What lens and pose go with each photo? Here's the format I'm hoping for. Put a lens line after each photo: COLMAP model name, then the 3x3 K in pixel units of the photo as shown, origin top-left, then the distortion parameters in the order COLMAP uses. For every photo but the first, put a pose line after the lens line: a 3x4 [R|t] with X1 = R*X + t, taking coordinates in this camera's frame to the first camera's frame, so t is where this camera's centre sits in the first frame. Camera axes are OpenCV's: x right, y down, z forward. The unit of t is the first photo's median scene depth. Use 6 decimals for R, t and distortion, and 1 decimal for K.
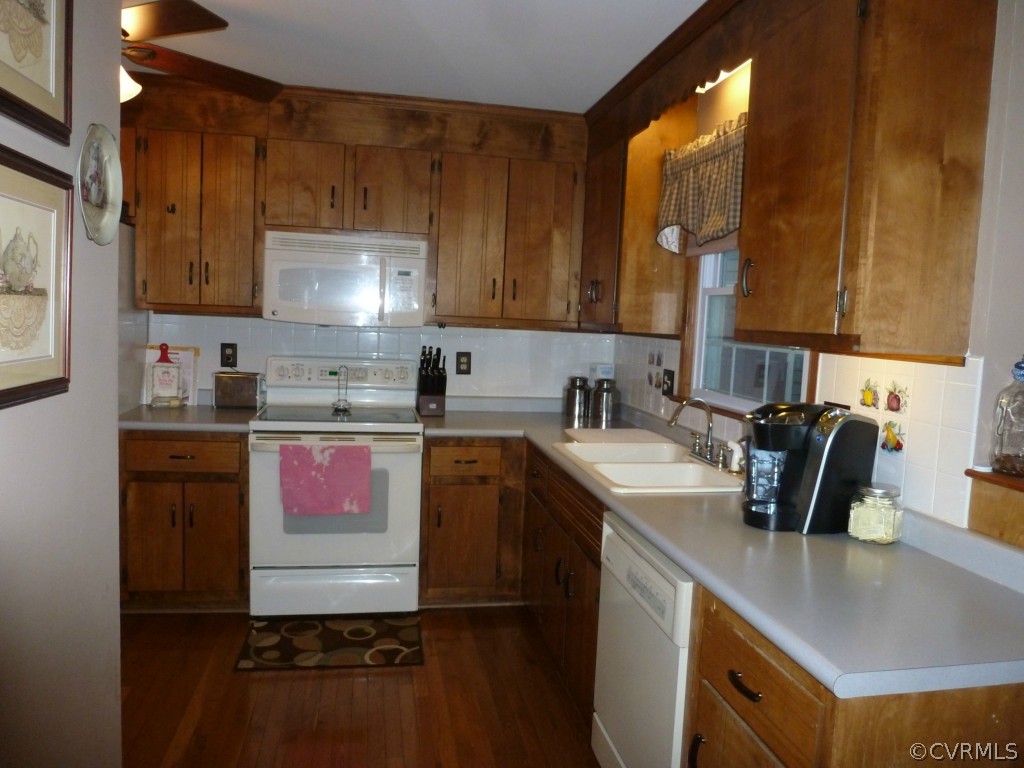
lens RADIAL K [[744.4, 0, 512.0], [0, 744.4, 386.6], [0, 0, 1]] dist [-0.035144, 0.000783]
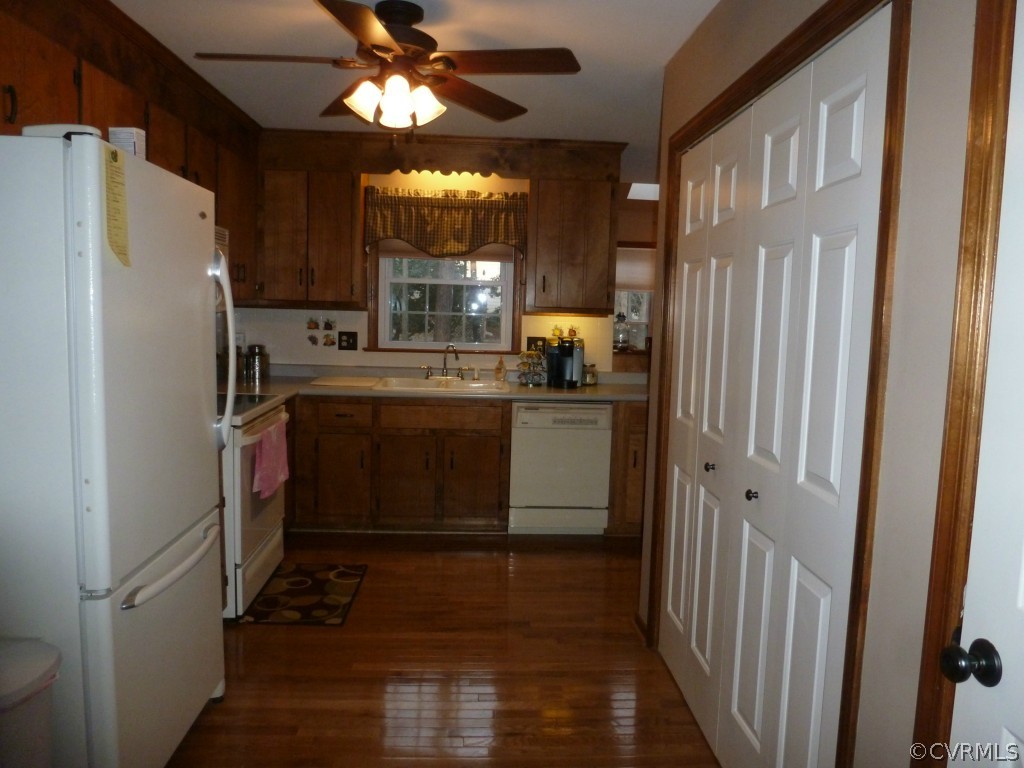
lens RADIAL K [[744.4, 0, 508.5], [0, 744.4, 381.7], [0, 0, 1]] dist [-0.035144, 0.000783]
pose [[0.156841, -0.158189, 0.974873, -1.291879], [0.069182, 0.986424, 0.148934, -0.132249], [-0.985198, 0.044085, 0.165656, 0.494627]]
